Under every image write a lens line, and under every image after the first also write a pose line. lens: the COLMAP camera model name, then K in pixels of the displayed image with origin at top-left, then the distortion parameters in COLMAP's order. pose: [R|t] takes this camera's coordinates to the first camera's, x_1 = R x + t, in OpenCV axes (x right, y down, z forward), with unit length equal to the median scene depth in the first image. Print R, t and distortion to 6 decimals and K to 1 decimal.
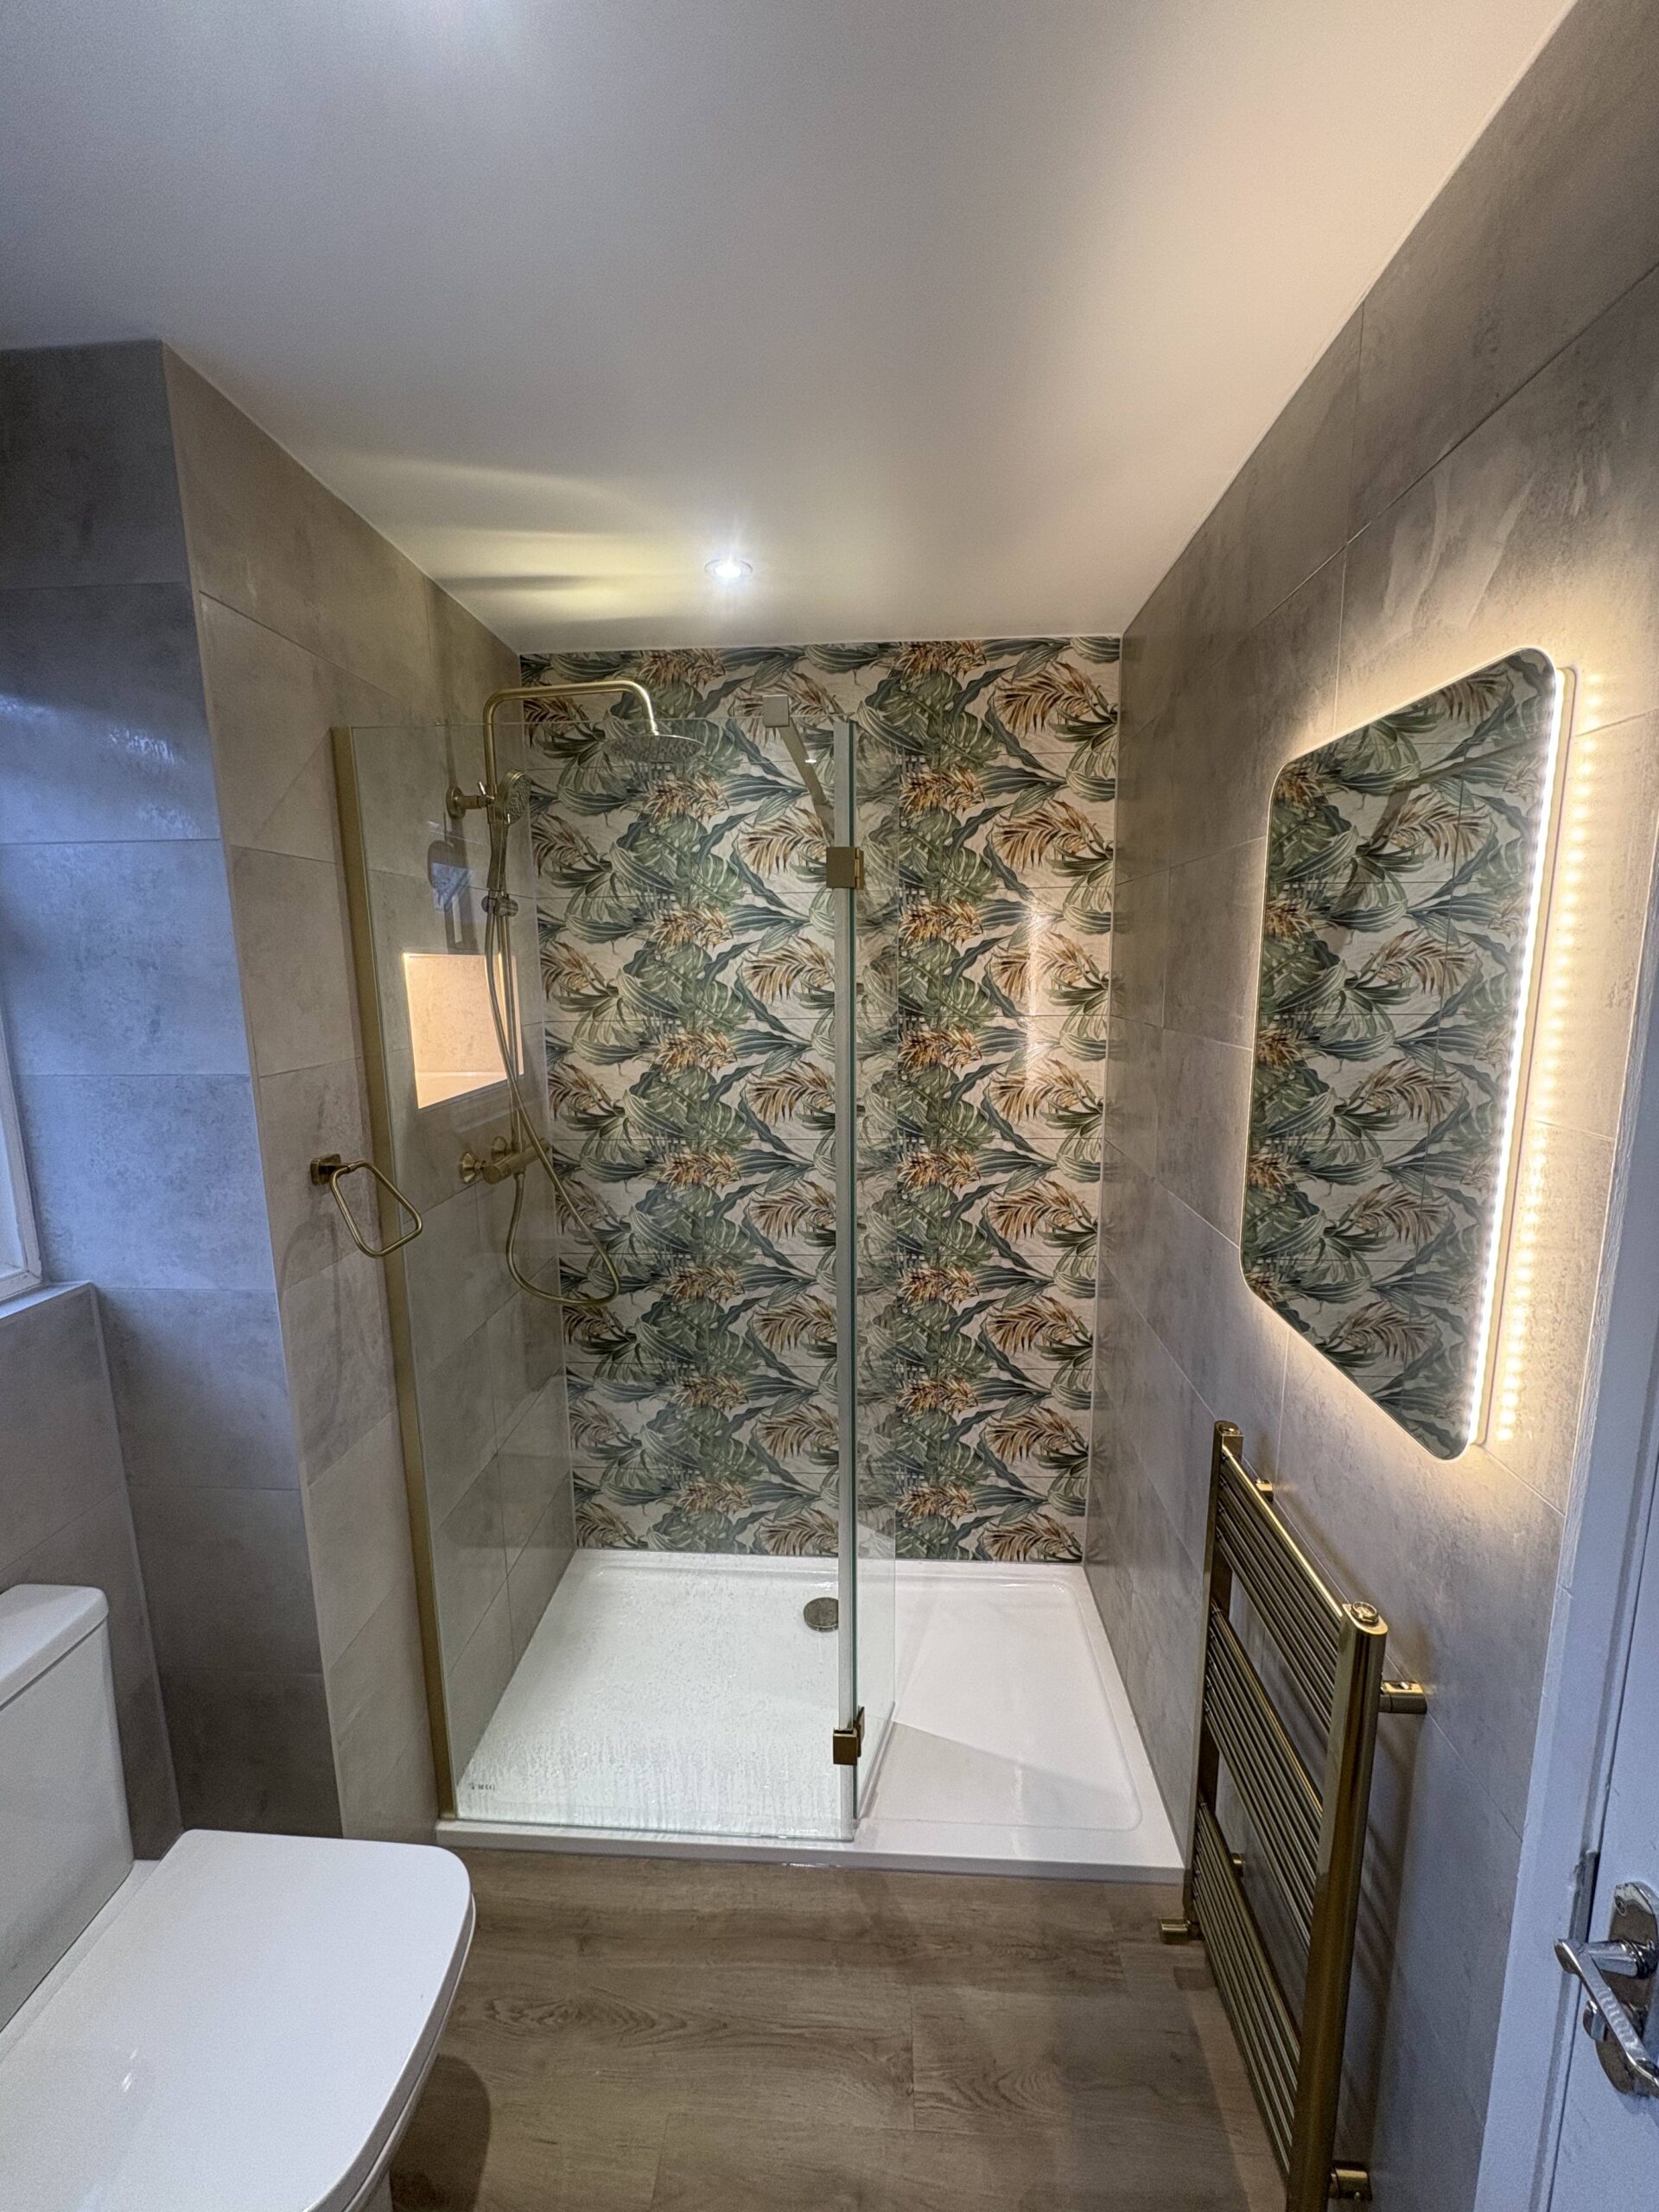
lens RADIAL K [[878.3, 0, 829.5], [0, 878.3, 1106.0], [0, 0, 1]] dist [-0.000769, -0.000483]
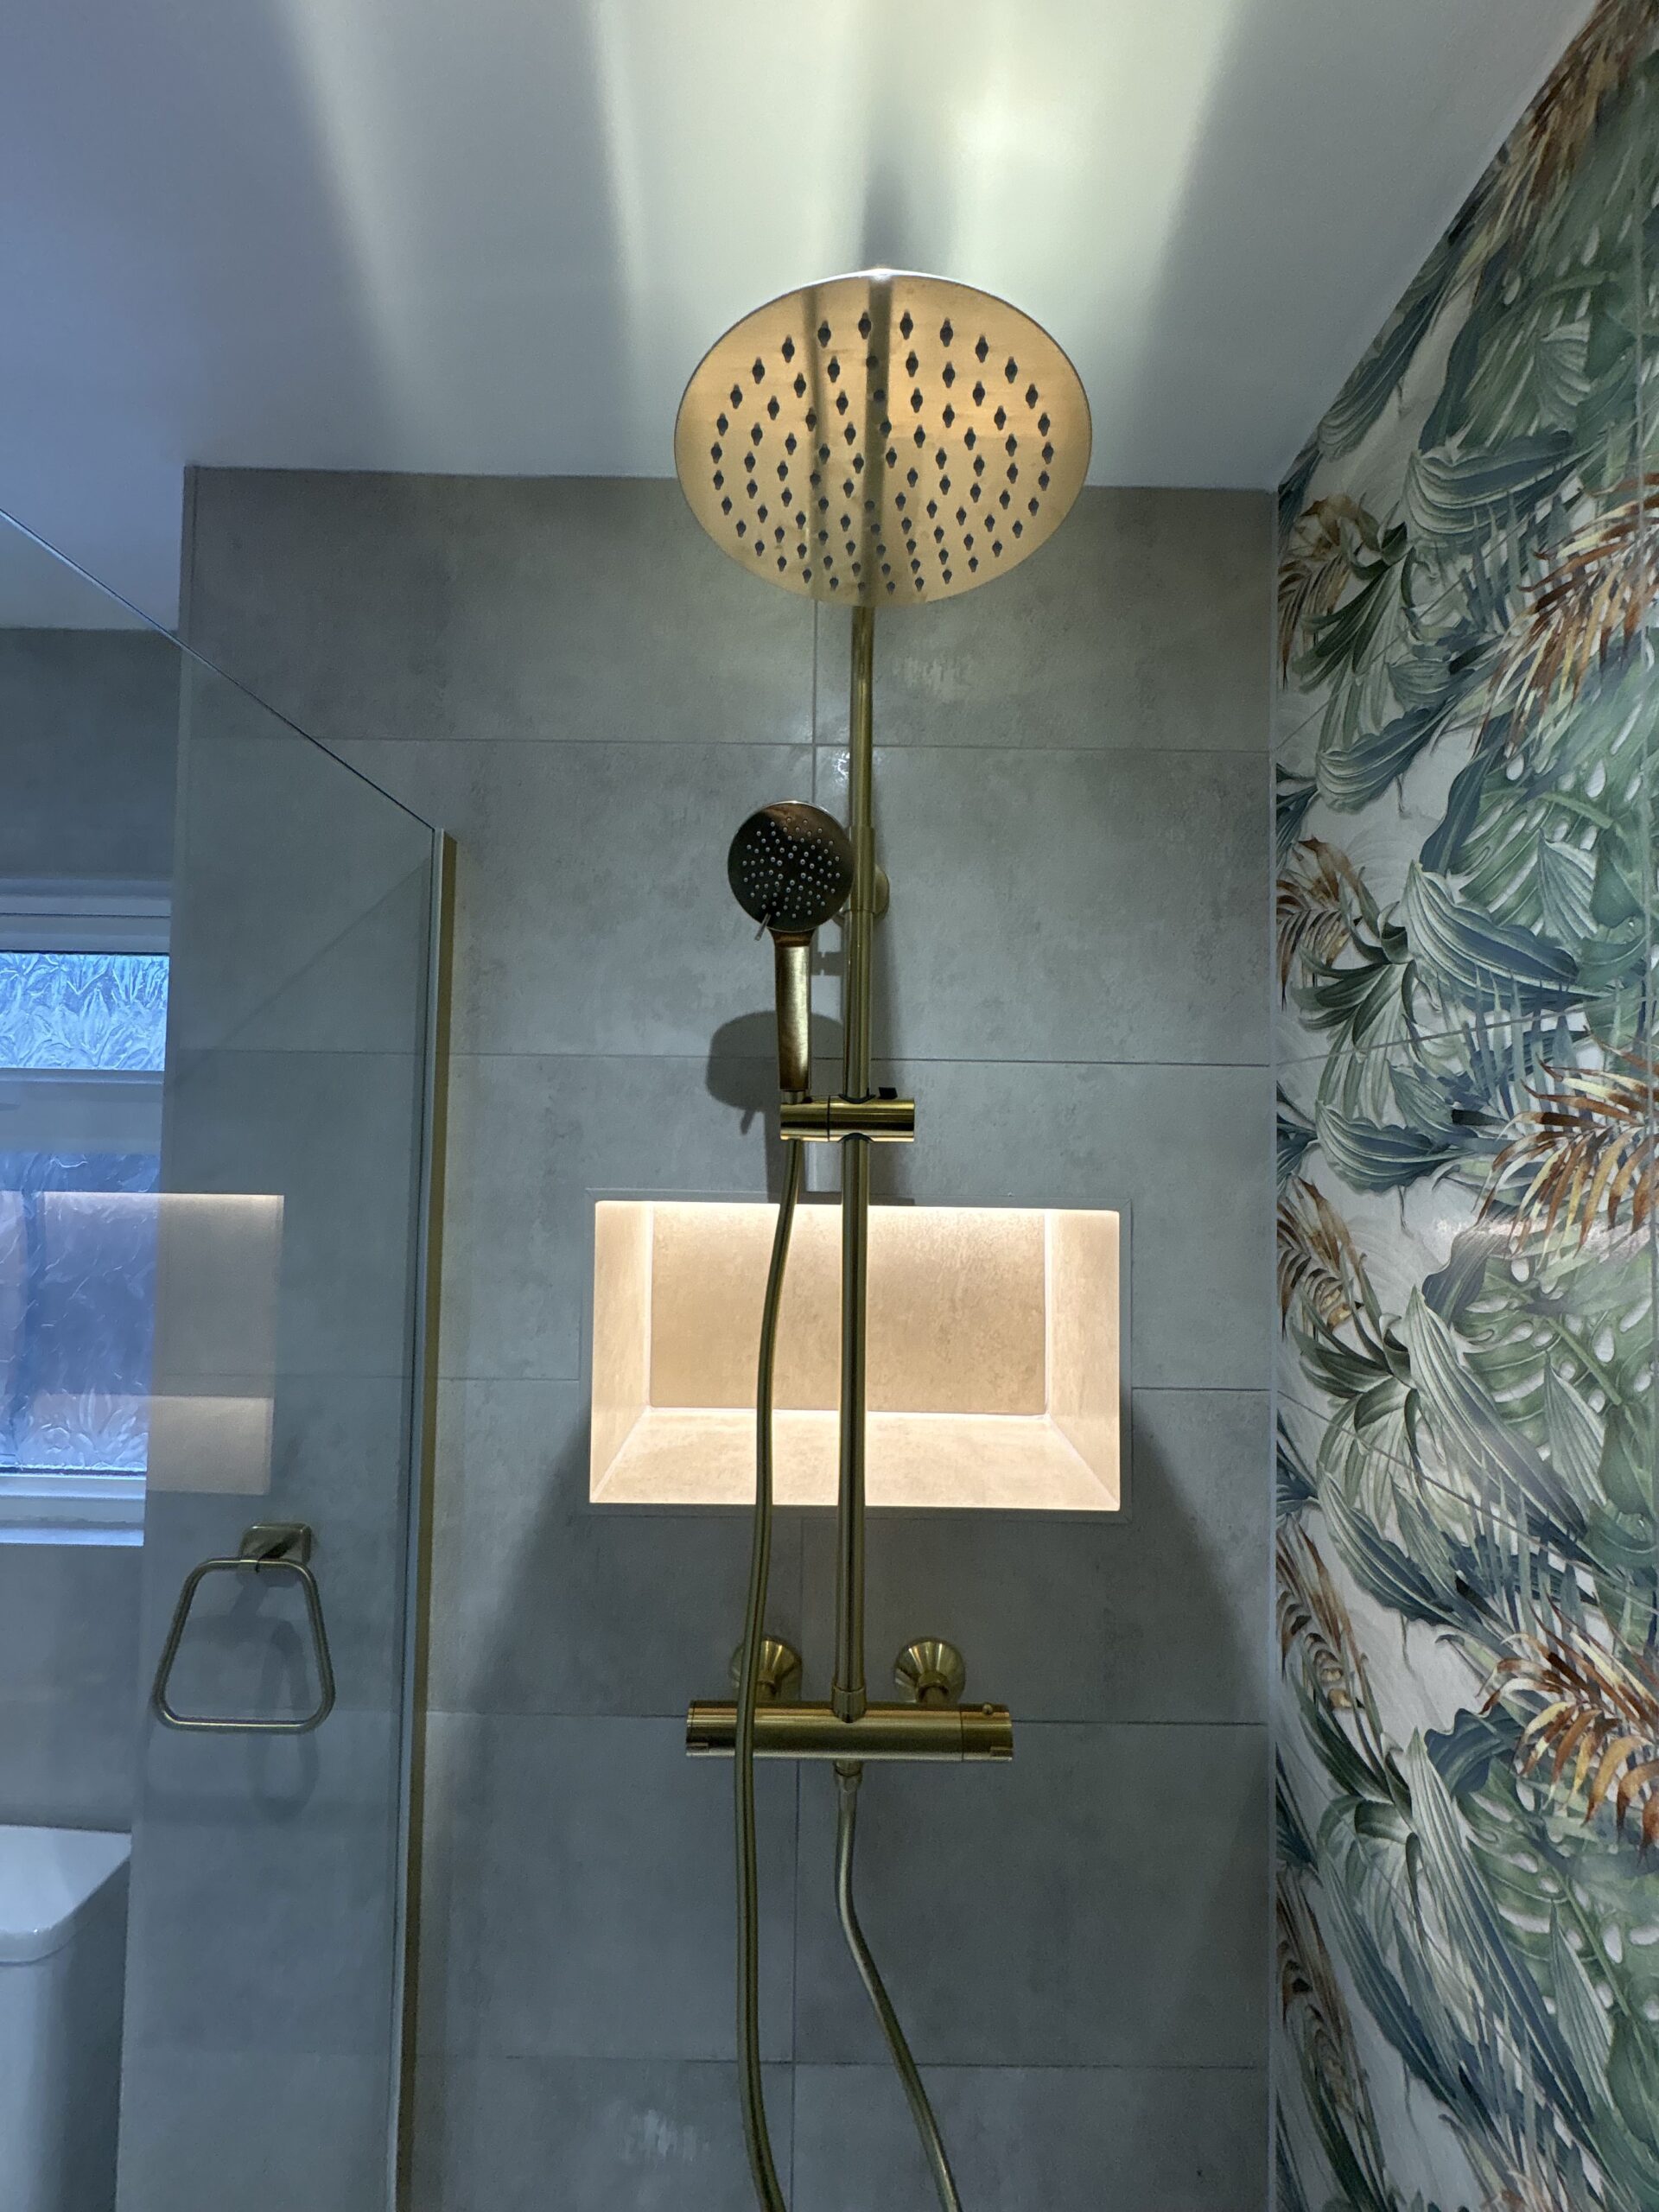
lens RADIAL K [[881.9, 0, 829.5], [0, 881.9, 1106.0], [0, 0, 1]] dist [-0.003094, 0.000061]
pose [[0.042919, -0.024058, -0.998789, 0.039087], [-0.181149, 0.982952, -0.031461, -0.173616], [0.982519, 0.182279, 0.037830, 0.807361]]
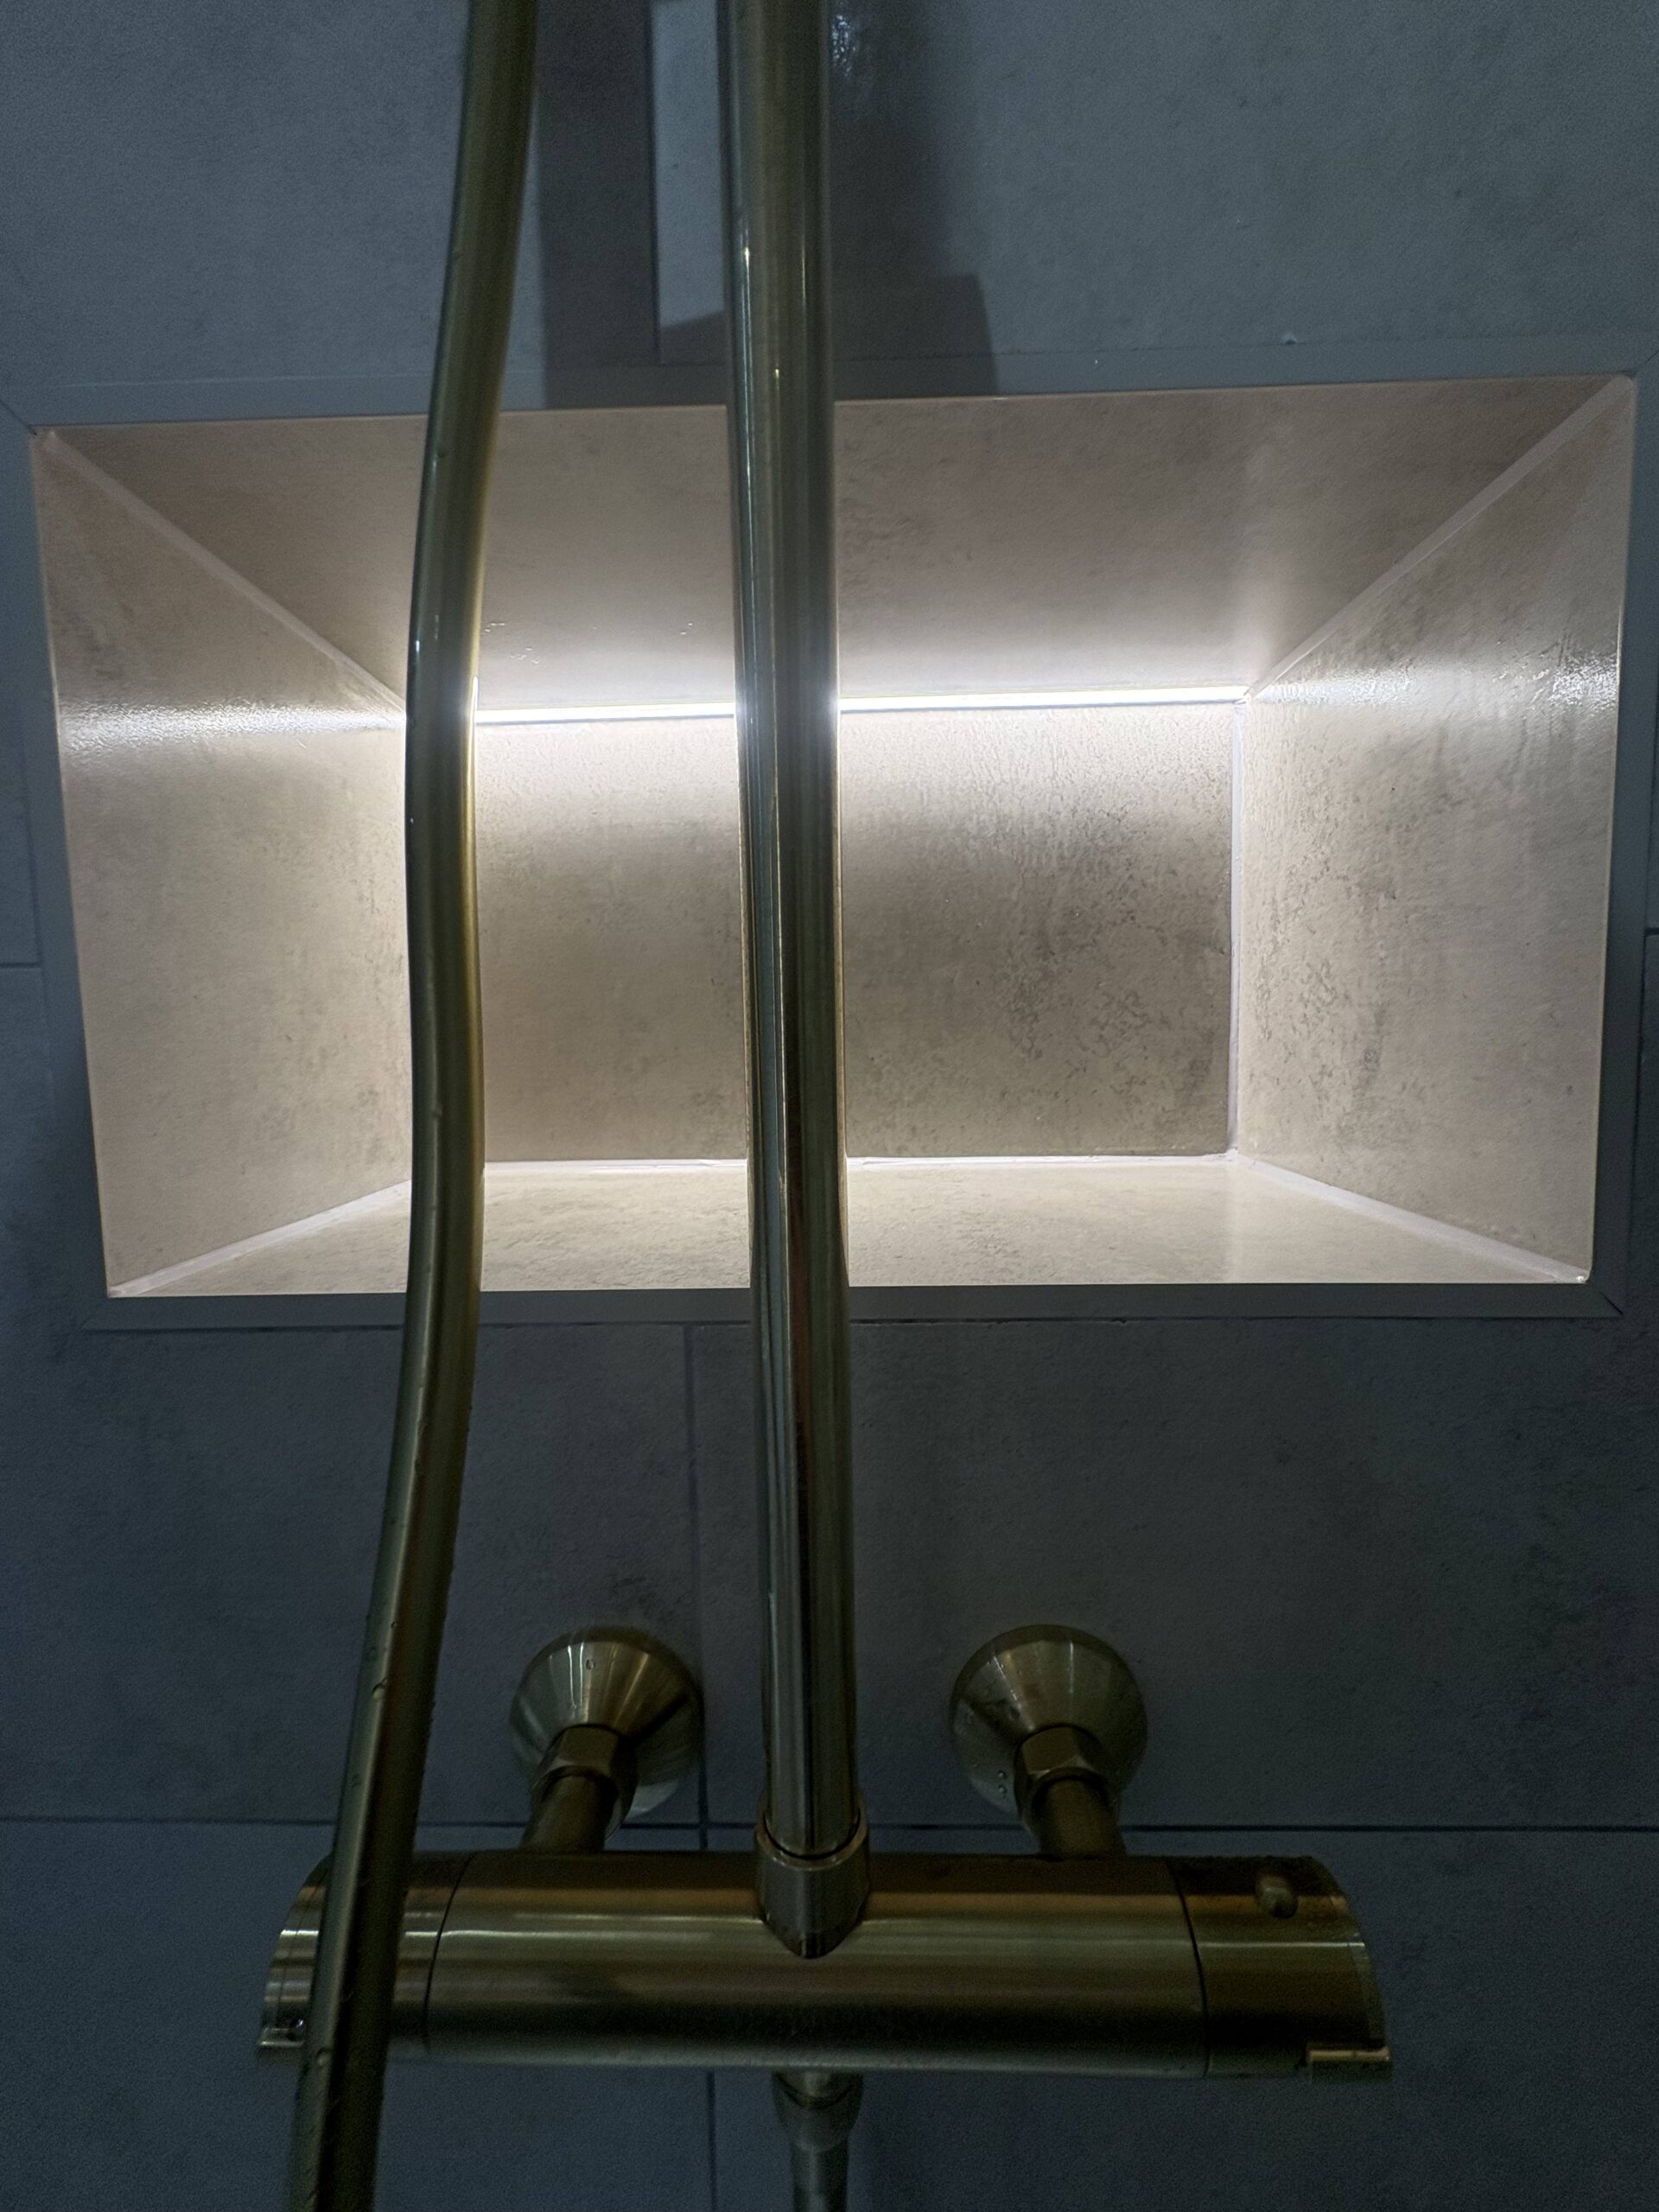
lens RADIAL K [[881.9, 0, 829.5], [0, 881.9, 1106.0], [0, 0, 1]] dist [-0.003094, 0.000061]
pose [[0.020507, 0.096421, -0.995129, -0.213720], [-0.149540, 0.984438, 0.092303, -0.057587], [0.988543, 0.146919, 0.034607, 0.854959]]
